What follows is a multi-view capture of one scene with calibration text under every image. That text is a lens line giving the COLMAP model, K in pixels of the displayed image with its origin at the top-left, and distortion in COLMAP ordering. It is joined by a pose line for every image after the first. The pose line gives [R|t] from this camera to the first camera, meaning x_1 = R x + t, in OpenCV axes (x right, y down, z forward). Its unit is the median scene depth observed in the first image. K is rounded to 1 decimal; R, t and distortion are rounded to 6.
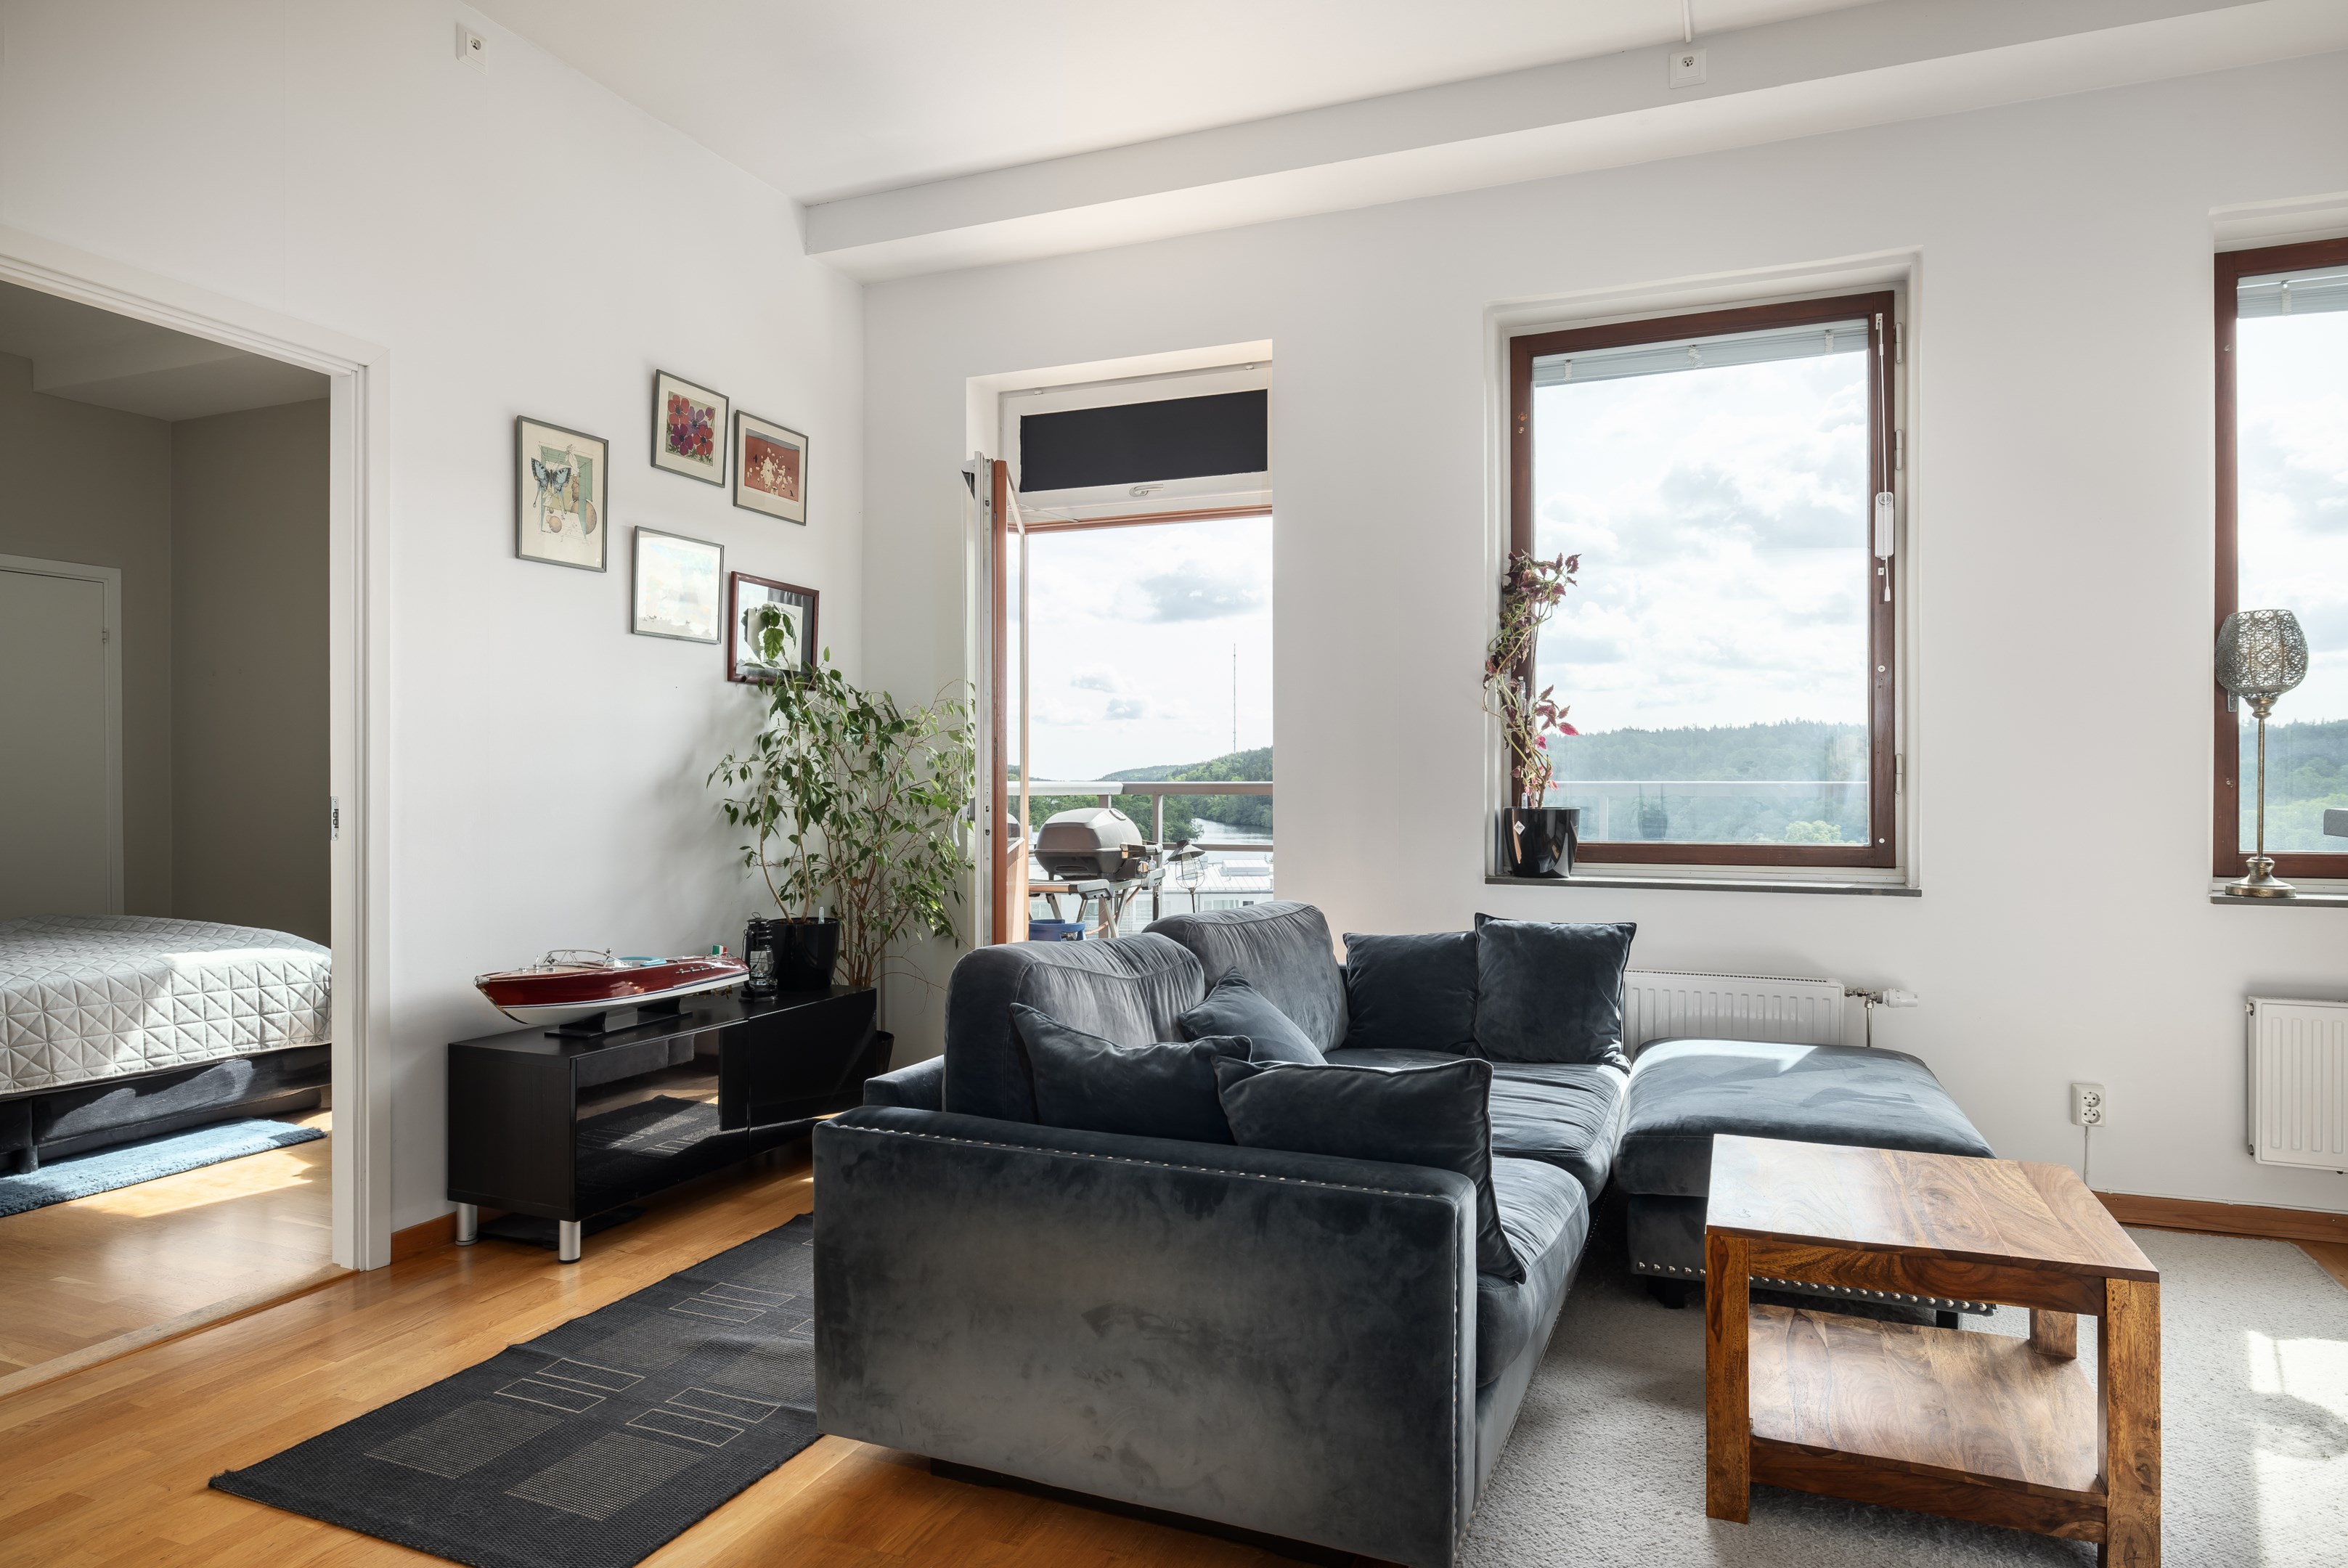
lens RADIAL K [[1387.9, 0, 1165.9], [0, 1387.9, 783.7], [0, 0, 1]] dist [0.003457, -0.000074]
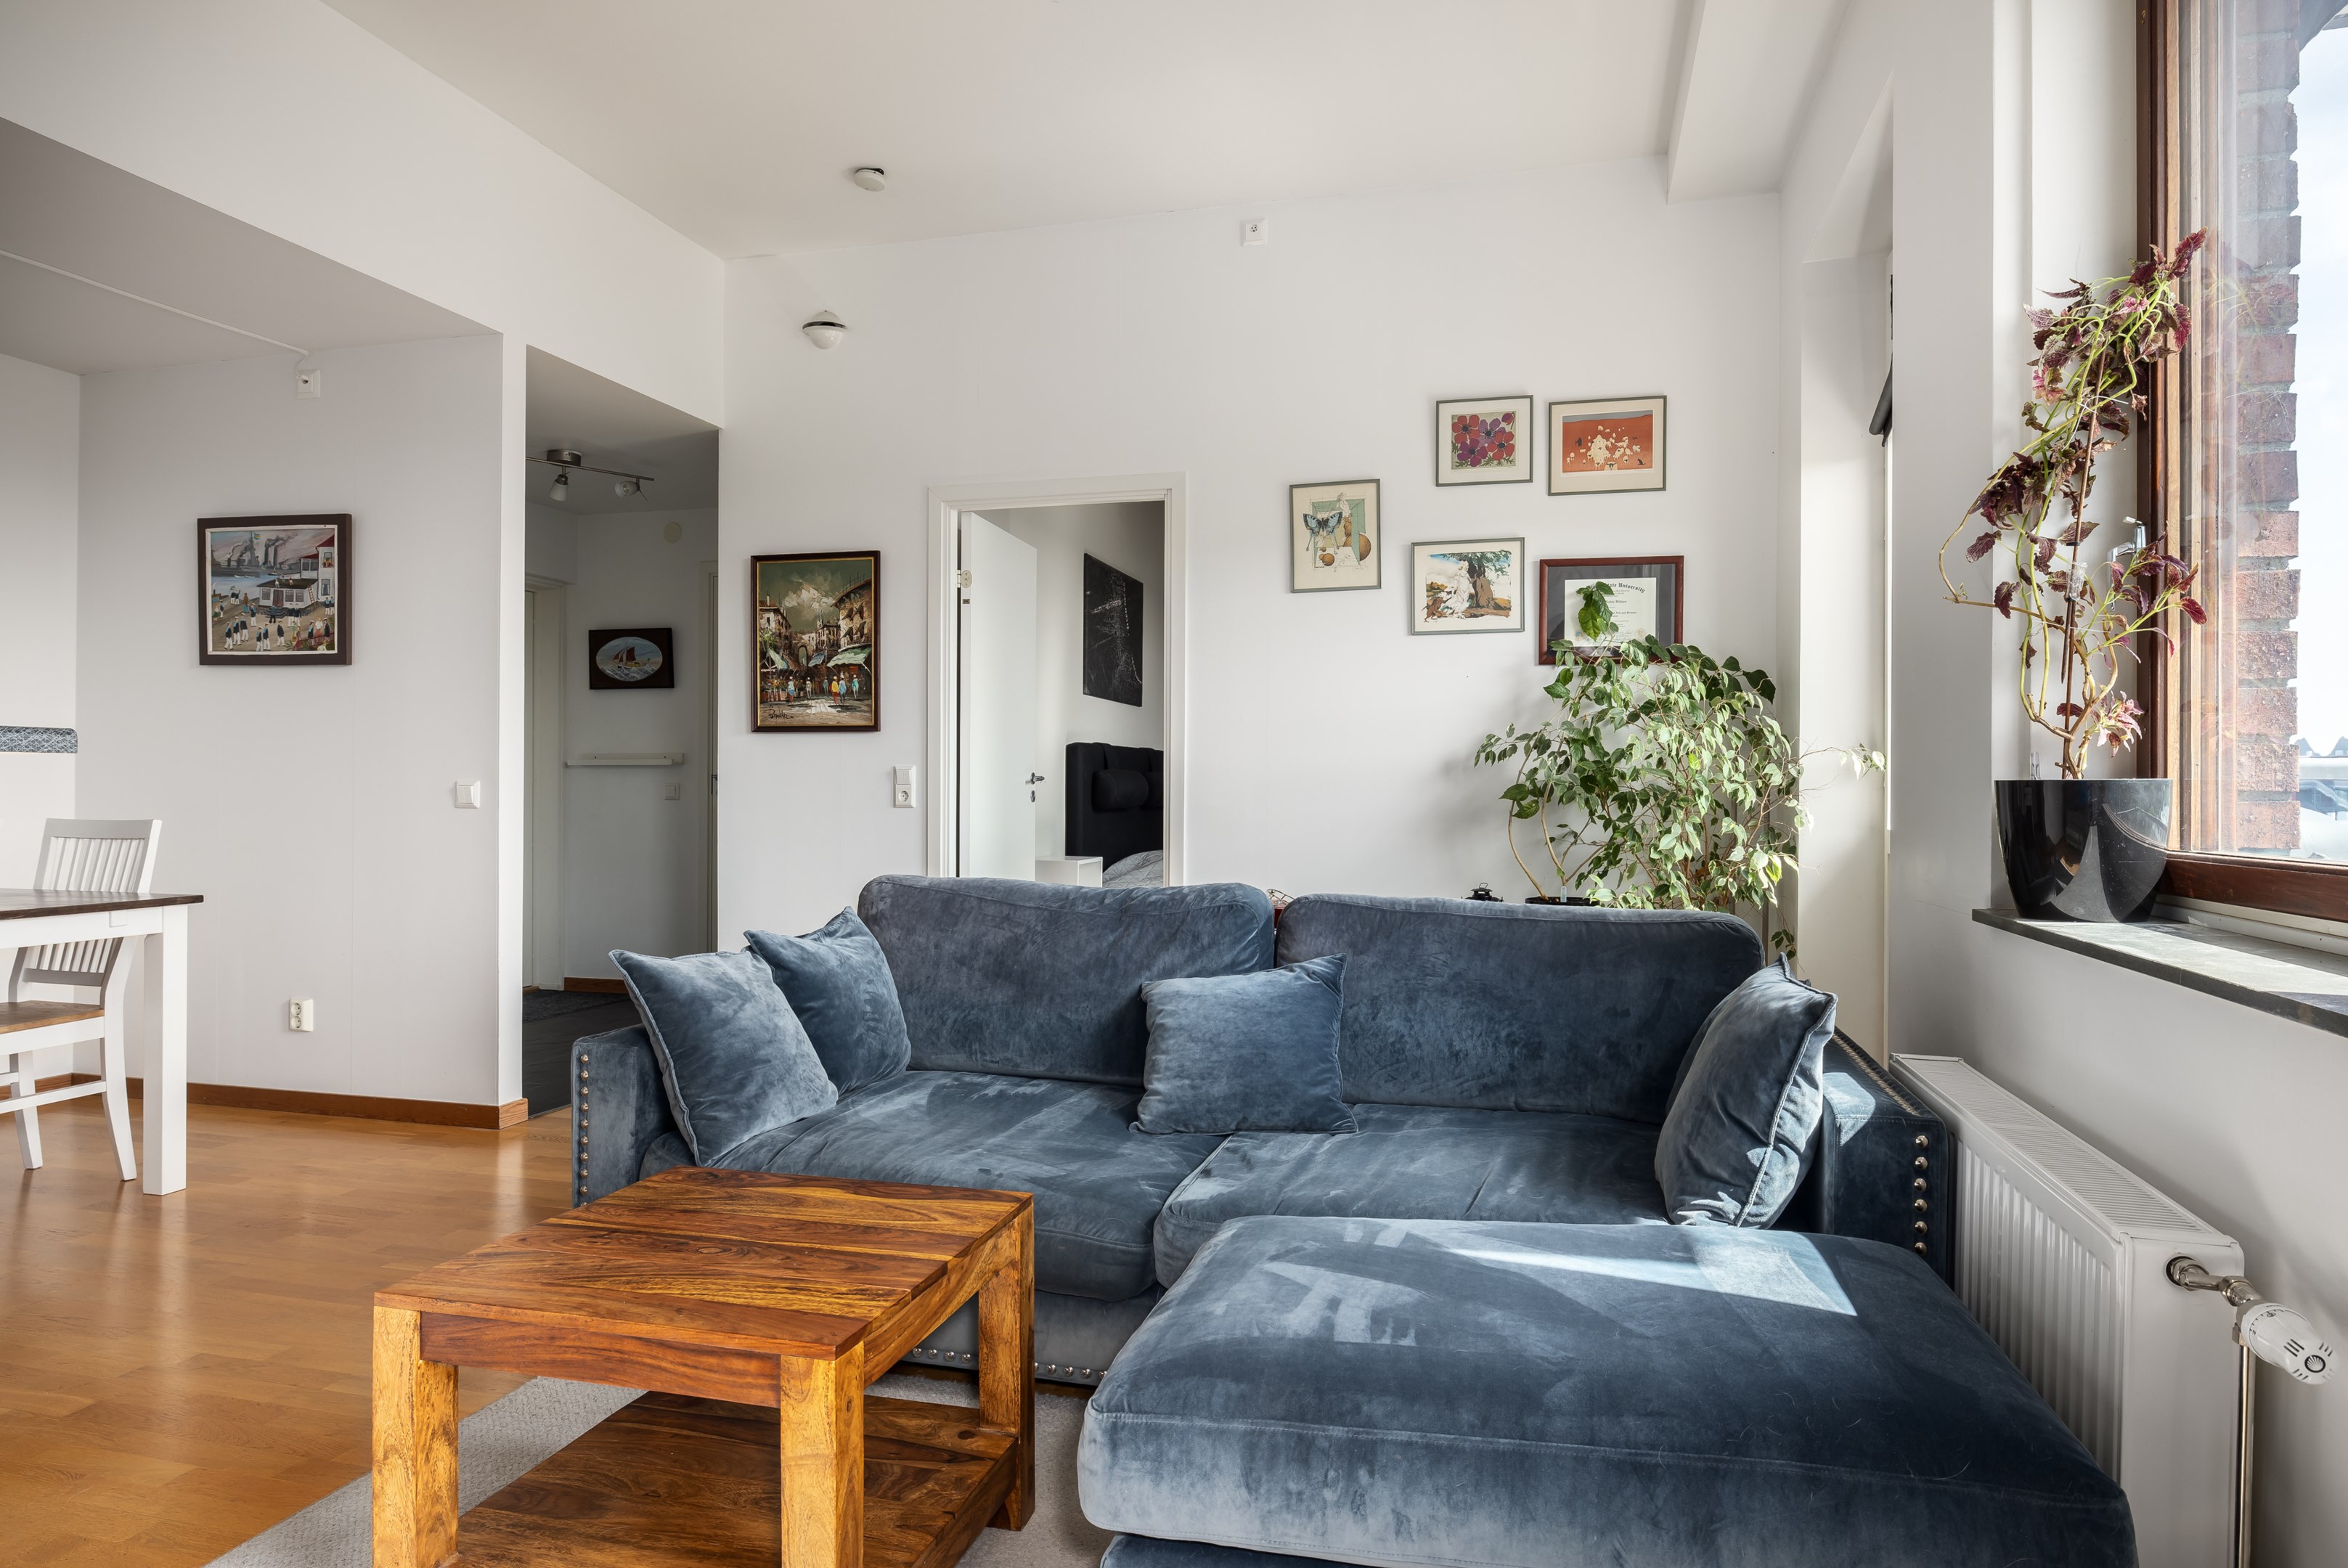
lens RADIAL K [[1387.9, 0, 1177.1], [0, 1387.9, 782.3], [0, 0, 1]] dist [0.003457, -0.000074]
pose [[0.139272, 0.000760, -0.990254, 0.696667], [-0.004549, 0.999990, 0.000128, 0.015227], [0.990244, 0.004487, 0.139274, 0.599016]]
